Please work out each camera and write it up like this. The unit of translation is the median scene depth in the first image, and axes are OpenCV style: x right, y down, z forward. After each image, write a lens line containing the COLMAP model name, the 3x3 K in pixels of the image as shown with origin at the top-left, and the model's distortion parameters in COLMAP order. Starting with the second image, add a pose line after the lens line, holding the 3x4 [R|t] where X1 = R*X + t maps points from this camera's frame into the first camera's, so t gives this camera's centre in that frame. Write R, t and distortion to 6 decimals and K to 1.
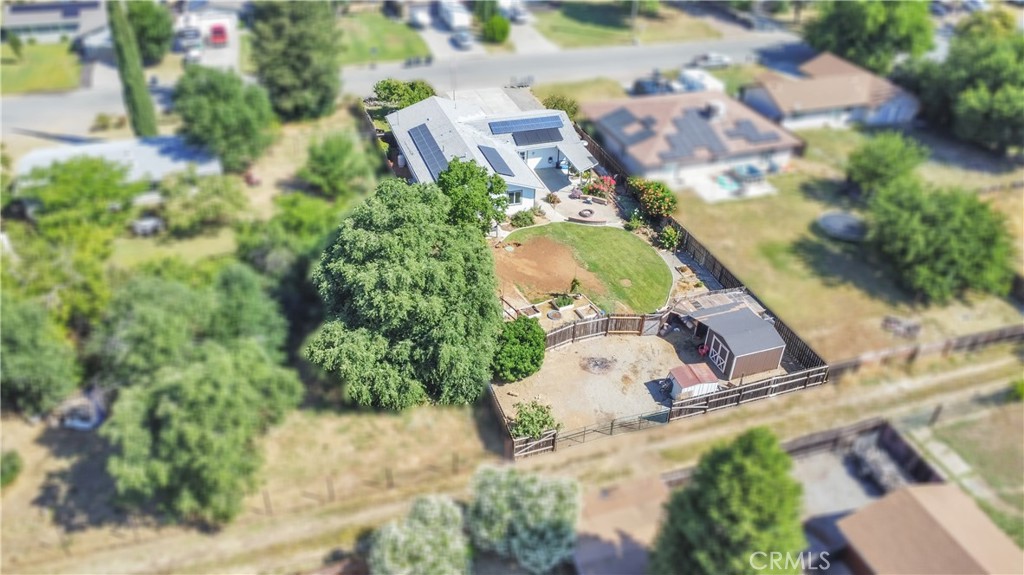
lens RADIAL K [[752.7, 0, 512.0], [0, 752.7, 287.5], [0, 0, 1]] dist [-0.026656, -0.010344]
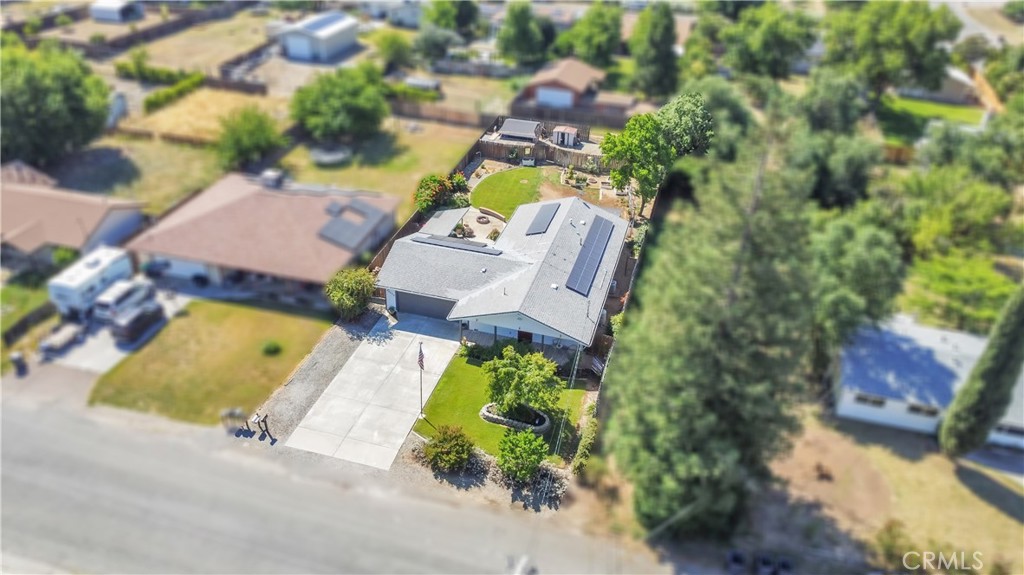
lens RADIAL K [[752.7, 0, 512.0], [0, 752.7, 287.5], [0, 0, 1]] dist [-0.026656, -0.010344]
pose [[-0.822466, -0.346263, 0.451277, -0.442837], [0.277382, 0.448486, 0.849658, -0.934619], [-0.496597, 0.823992, -0.272818, 1.318587]]
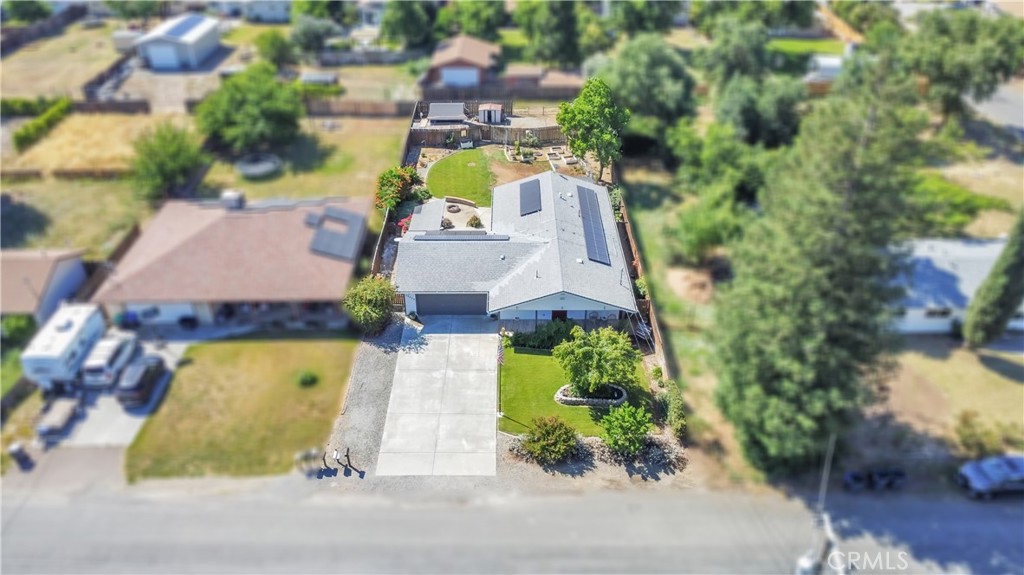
lens RADIAL K [[752.7, 0, 512.0], [0, 752.7, 287.5], [0, 0, 1]] dist [-0.026656, -0.010344]
pose [[-0.946747, -0.198954, 0.253153, -0.257903], [0.162070, 0.384908, 0.908614, -0.969343], [-0.278214, 0.901256, -0.332166, 1.387690]]
